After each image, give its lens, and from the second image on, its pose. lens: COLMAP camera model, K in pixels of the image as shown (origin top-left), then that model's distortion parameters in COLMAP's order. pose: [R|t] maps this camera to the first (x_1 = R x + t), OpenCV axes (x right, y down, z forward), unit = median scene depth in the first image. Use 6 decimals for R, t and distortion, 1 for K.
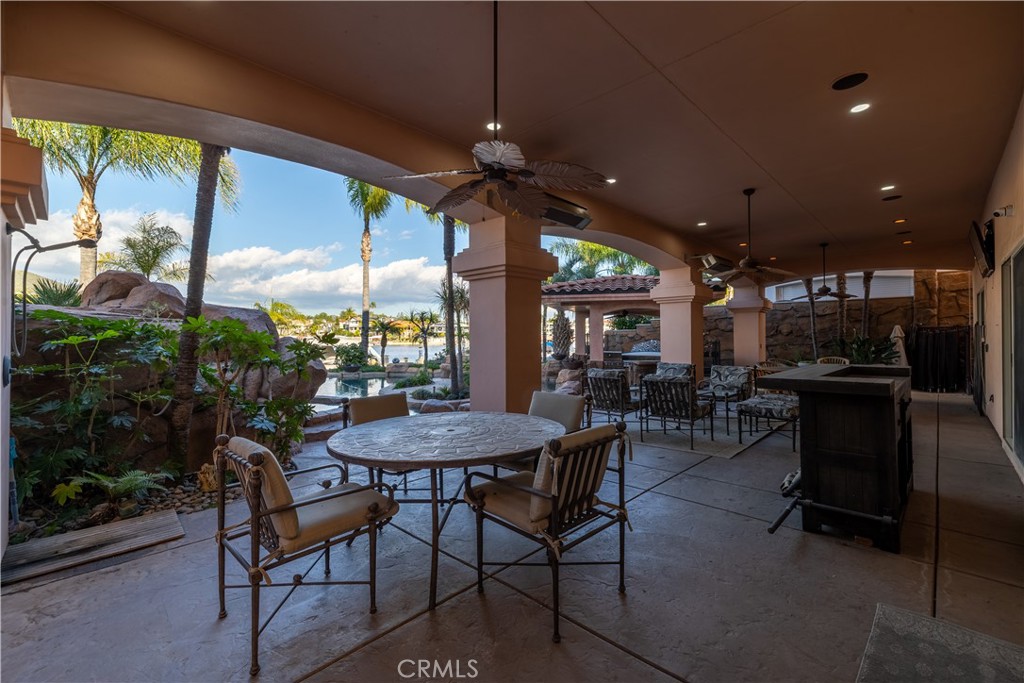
lens RADIAL K [[450.5, 0, 512.4], [0, 450.5, 341.2], [0, 0, 1]] dist [0.000729, 0.000532]
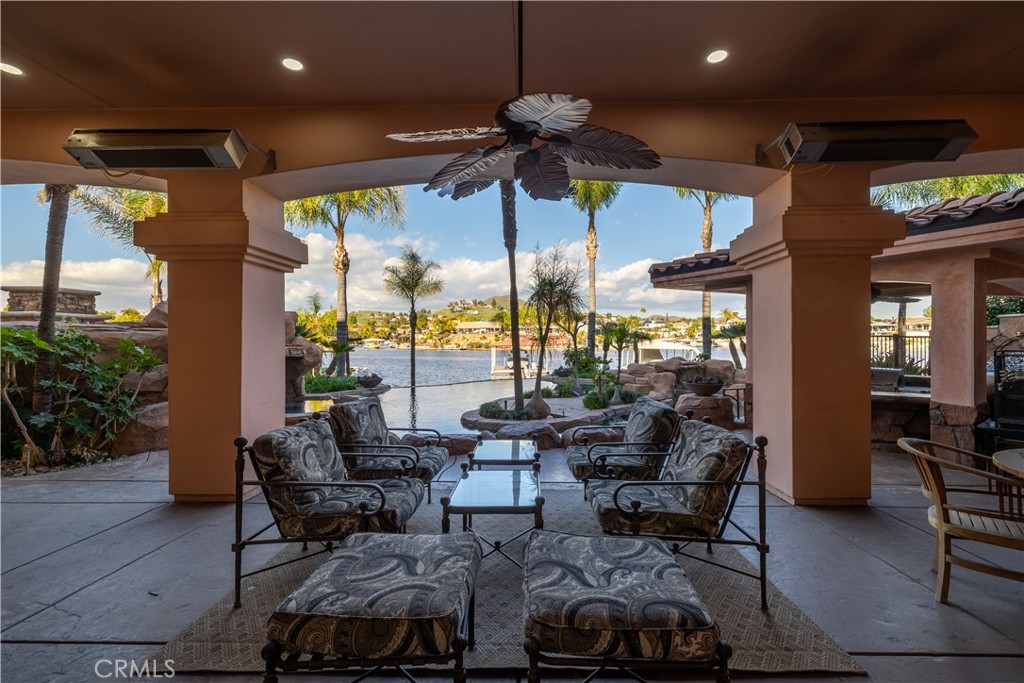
lens RADIAL K [[450.5, 0, 514.9], [0, 450.5, 340.7], [0, 0, 1]] dist [0.000729, 0.000532]
pose [[0.703167, 0.002783, -0.711019, 0.231182], [-0.008012, 0.999960, -0.004010, -0.002897], [0.710980, 0.008516, 0.703161, 0.220676]]
